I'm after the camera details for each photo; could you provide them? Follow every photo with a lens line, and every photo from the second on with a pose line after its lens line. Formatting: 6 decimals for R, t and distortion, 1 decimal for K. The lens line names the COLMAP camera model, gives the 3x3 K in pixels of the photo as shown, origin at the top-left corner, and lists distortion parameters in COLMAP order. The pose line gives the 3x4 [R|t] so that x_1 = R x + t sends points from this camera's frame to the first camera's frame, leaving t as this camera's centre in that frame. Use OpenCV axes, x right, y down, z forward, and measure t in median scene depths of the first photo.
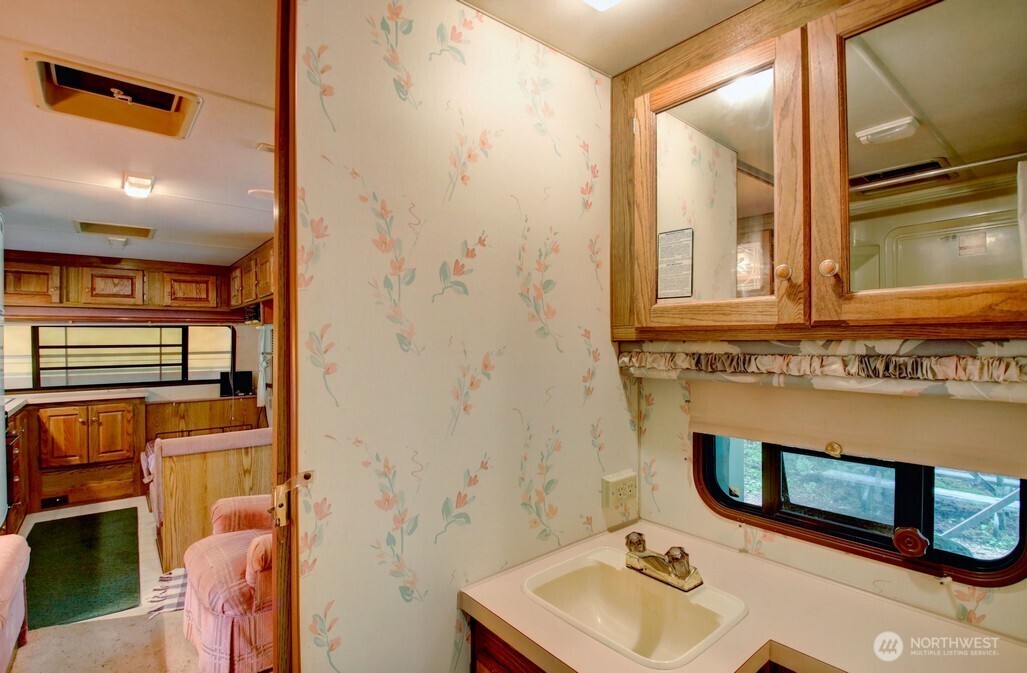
lens RADIAL K [[493.0, 0, 525.0], [0, 493.0, 339.9], [0, 0, 1]] dist [-0.032013, -0.000361]
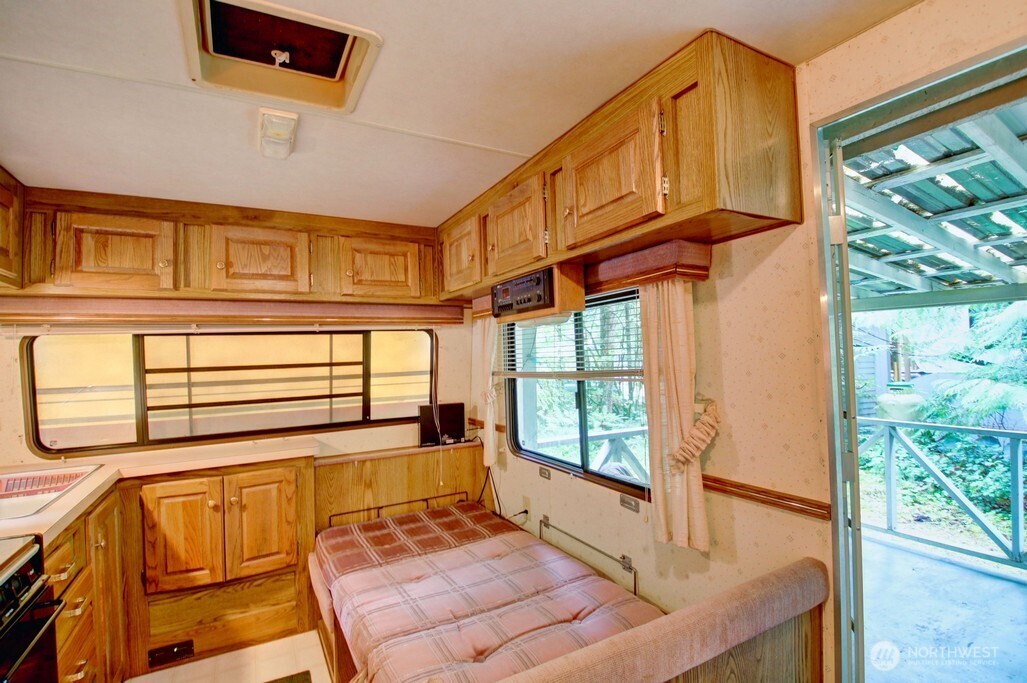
lens RADIAL K [[480.9, 0, 512.7], [0, 480.9, 344.6], [0, 0, 1]] dist [0.017695, -0.028671]
pose [[0.980951, -0.028302, -0.192180, -0.456614], [0.025025, 0.999497, -0.019455, 0.005364], [0.192634, 0.014275, 0.981167, 0.498738]]
